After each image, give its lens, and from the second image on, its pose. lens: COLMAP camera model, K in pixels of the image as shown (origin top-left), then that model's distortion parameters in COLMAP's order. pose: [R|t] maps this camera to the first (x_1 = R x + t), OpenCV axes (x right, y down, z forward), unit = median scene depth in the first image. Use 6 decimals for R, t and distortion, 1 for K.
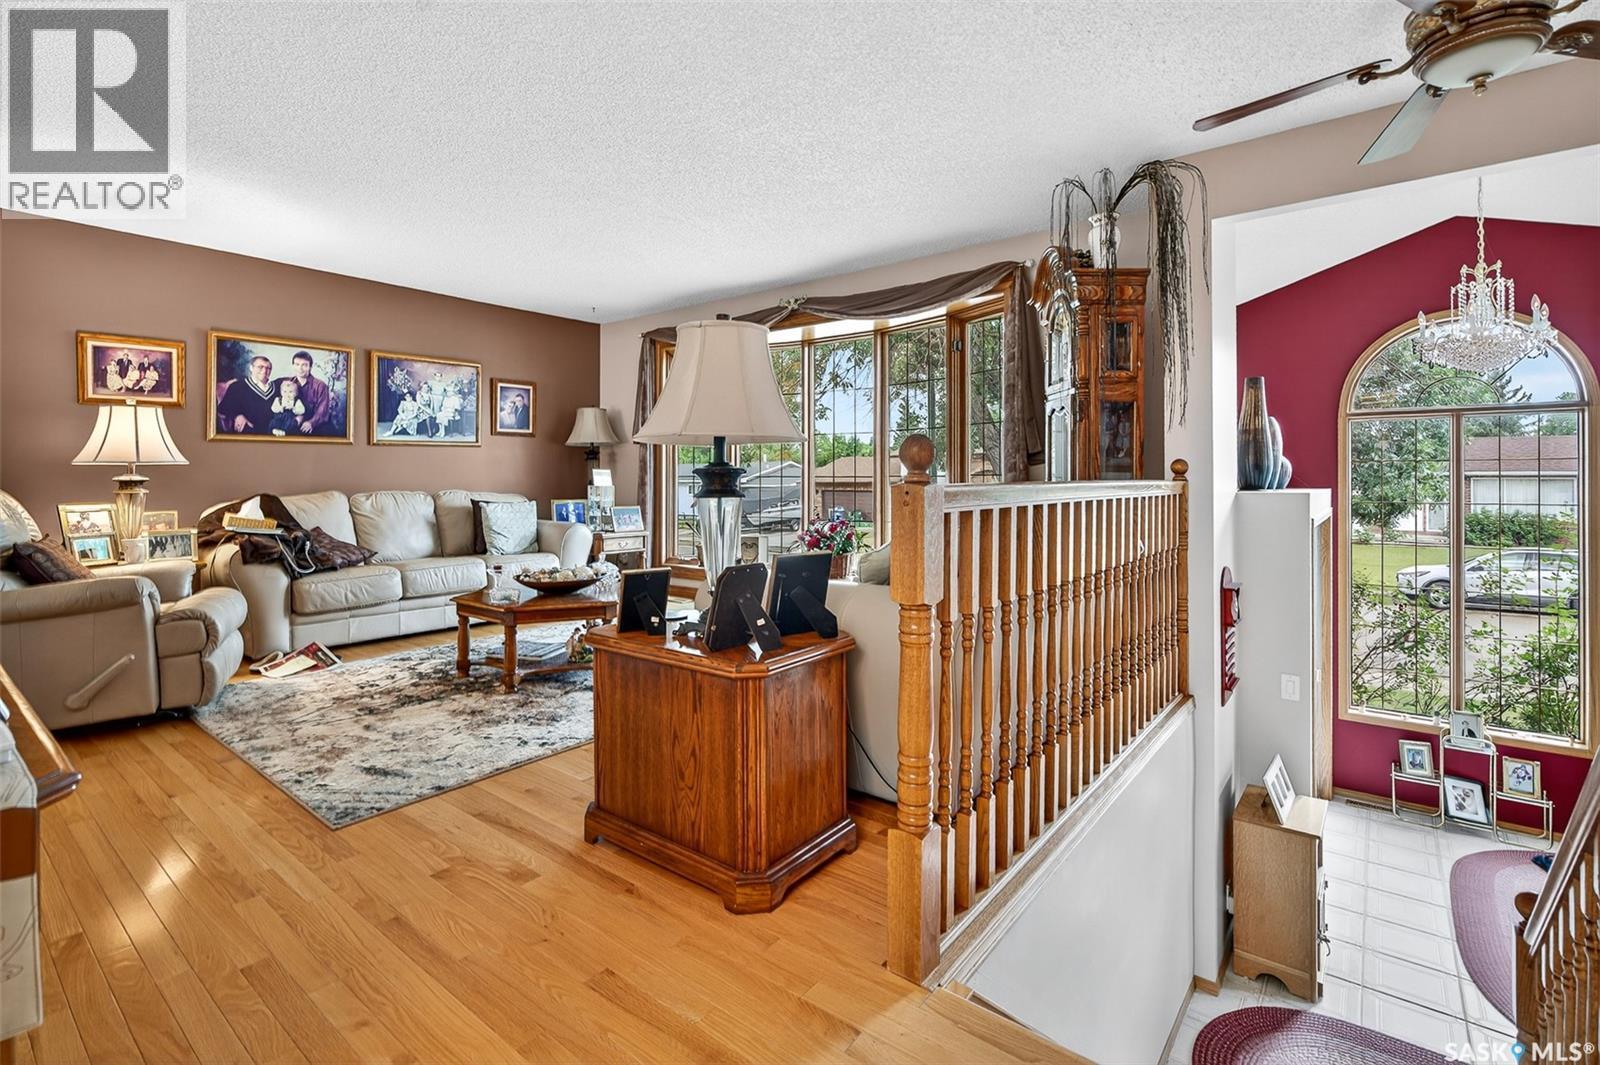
lens RADIAL K [[735.4, 0, 798.2], [0, 735.4, 486.7], [0, 0, 1]] dist [-0.000280, -0.000057]
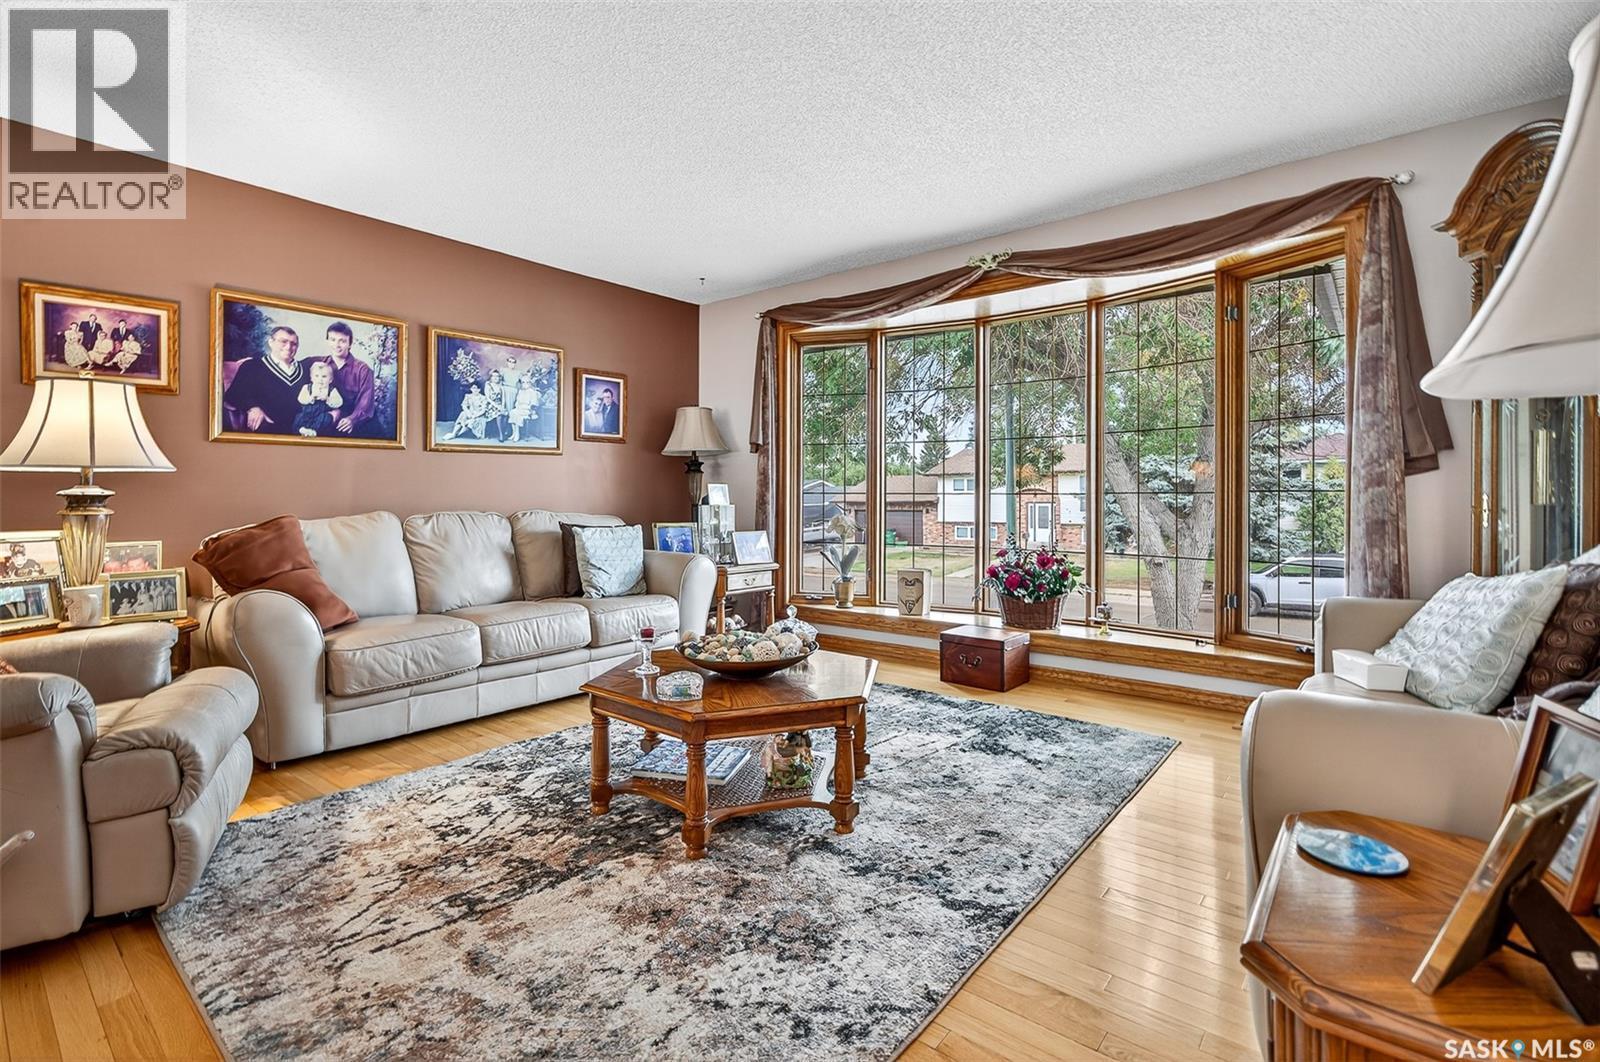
lens RADIAL K [[719.3, 0, 796.9], [0, 719.3, 505.1], [0, 0, 1]] dist [-0.001469, -0.000187]
pose [[0.999879, 0.002404, -0.015339, -0.204571], [-0.002422, 0.999996, -0.001151, -0.000497], [0.015336, 0.001188, 0.999882, 0.286766]]
